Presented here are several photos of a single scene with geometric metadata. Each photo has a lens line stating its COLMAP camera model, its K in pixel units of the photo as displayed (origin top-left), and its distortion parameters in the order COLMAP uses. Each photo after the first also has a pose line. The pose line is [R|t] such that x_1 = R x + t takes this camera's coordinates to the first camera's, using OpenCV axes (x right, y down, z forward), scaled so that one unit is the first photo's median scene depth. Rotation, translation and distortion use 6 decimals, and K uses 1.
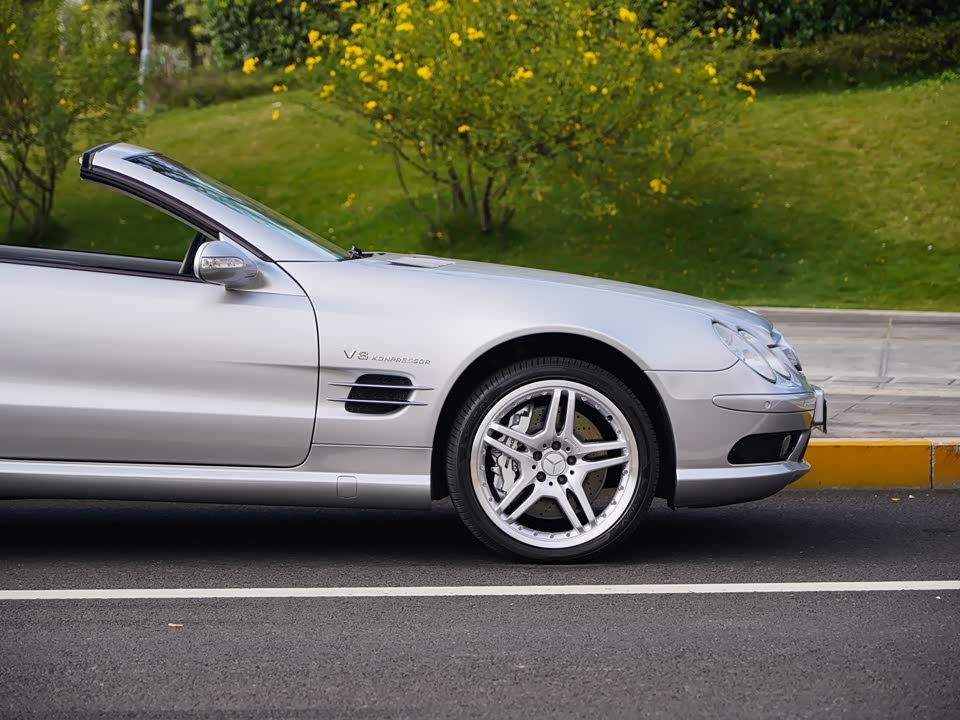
lens RADIAL K [[2622.9, 0, 480.0], [0, 2622.9, 360.0], [0, 0, 1]] dist [0.028468, -0.438341]
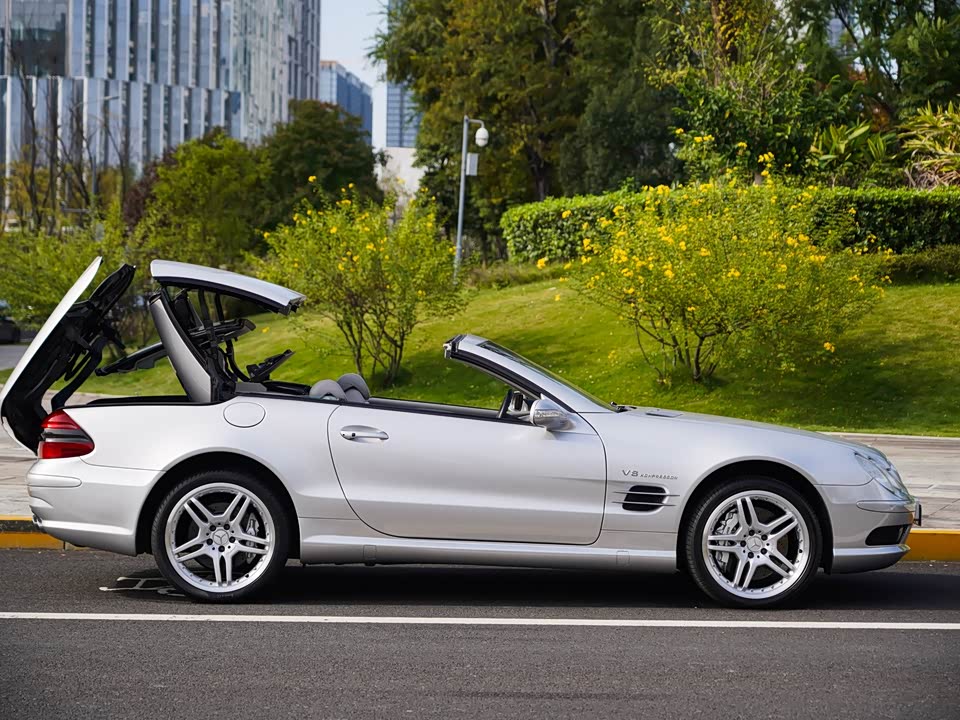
lens RADIAL K [[2622.9, 0, 480.0], [0, 2622.9, 360.0], [0, 0, 1]] dist [0.028468, -0.438341]
pose [[0.998813, 0.014069, -0.046633, -0.050584], [-0.014847, 0.999756, -0.016379, -0.034027], [0.046391, 0.017052, 0.998778, -0.468242]]
